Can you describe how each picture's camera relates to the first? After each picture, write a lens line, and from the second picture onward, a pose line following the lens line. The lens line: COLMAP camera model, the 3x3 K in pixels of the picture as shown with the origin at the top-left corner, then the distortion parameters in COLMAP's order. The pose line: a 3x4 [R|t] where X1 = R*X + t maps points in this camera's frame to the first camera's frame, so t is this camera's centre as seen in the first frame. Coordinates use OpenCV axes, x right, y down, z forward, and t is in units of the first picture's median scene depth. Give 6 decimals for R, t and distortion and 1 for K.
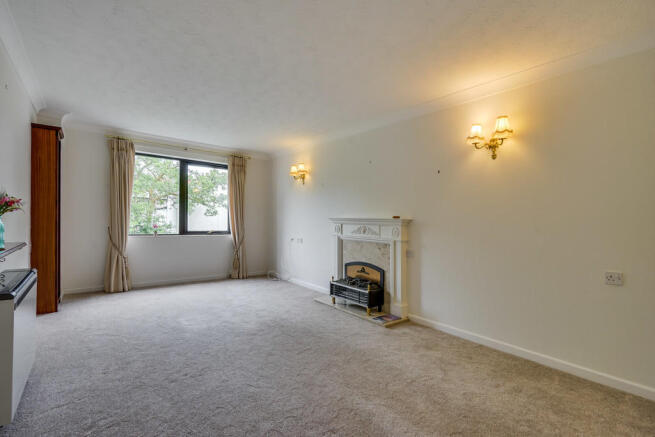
lens RADIAL K [[305.1, 0, 327.5], [0, 305.1, 218.5], [0, 0, 1]] dist [-0.000433, -0.000275]
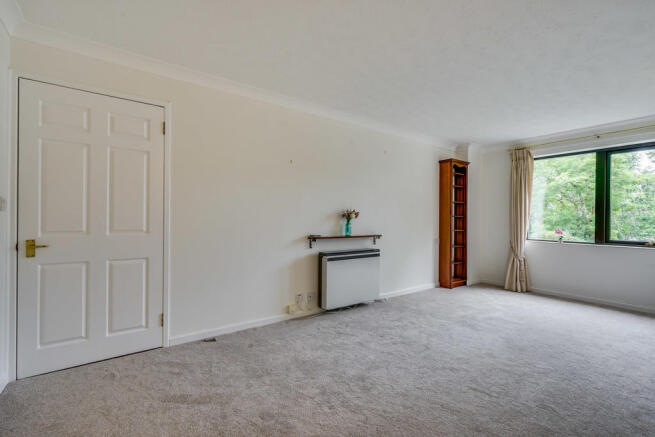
lens RADIAL K [[299.0, 0, 324.1], [0, 299.0, 224.7], [0, 0, 1]] dist [0.000127, 0.000419]
pose [[-0.066814, -0.002408, -0.997763, 0.423971], [-0.006322, 0.999978, -0.001990, 0.011256], [0.997745, 0.006175, -0.066827, 0.396013]]
